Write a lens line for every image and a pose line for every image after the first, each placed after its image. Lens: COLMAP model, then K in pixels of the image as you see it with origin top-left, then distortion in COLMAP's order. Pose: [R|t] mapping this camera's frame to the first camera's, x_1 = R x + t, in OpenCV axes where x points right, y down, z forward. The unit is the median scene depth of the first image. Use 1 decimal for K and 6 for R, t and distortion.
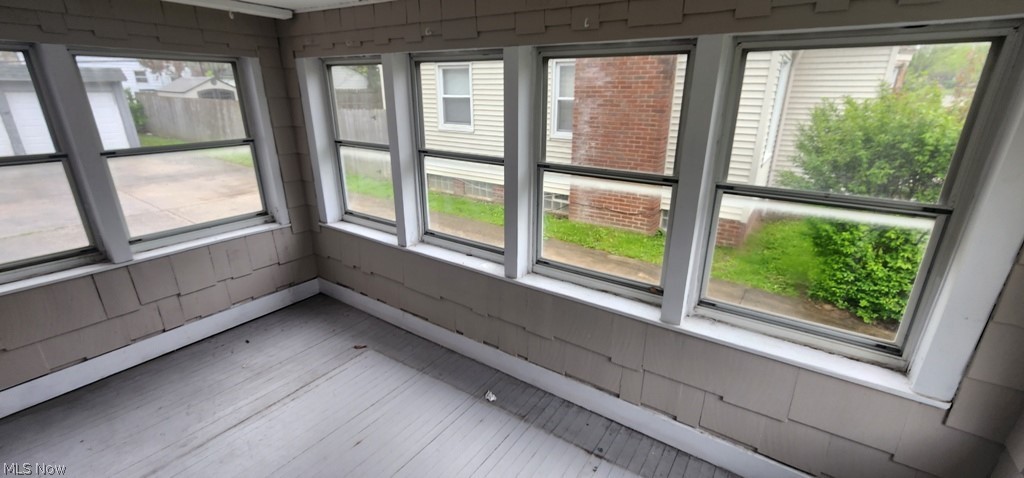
lens RADIAL K [[428.1, 0, 518.0], [0, 428.1, 238.0], [0, 0, 1]] dist [-0.002926, -0.000371]
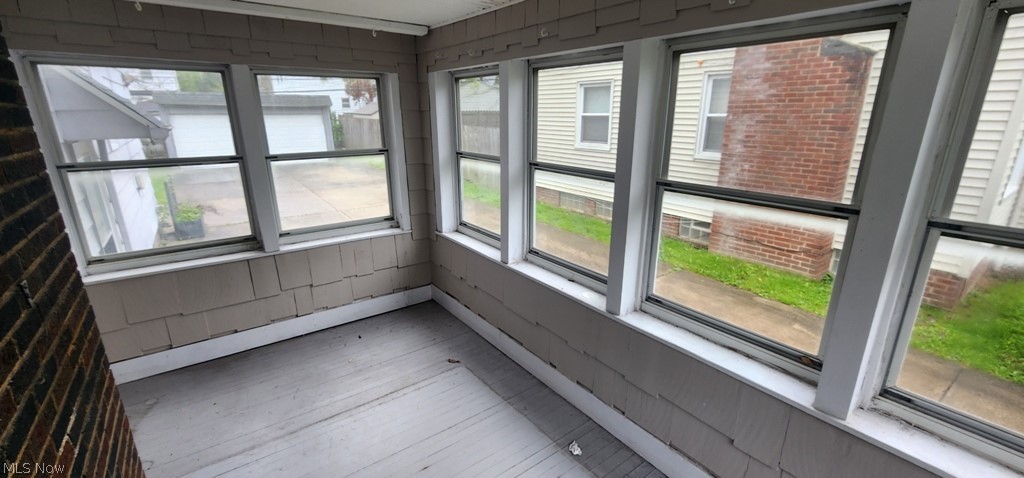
lens RADIAL K [[423.1, 0, 513.9], [0, 423.1, 240.9], [0, 0, 1]] dist [-0.001017, -0.000242]
pose [[0.943300, 0.086733, -0.320410, 0.043388], [-0.098855, 0.994865, -0.021731, -0.010044], [0.316880, 0.052173, 0.947030, 0.110315]]
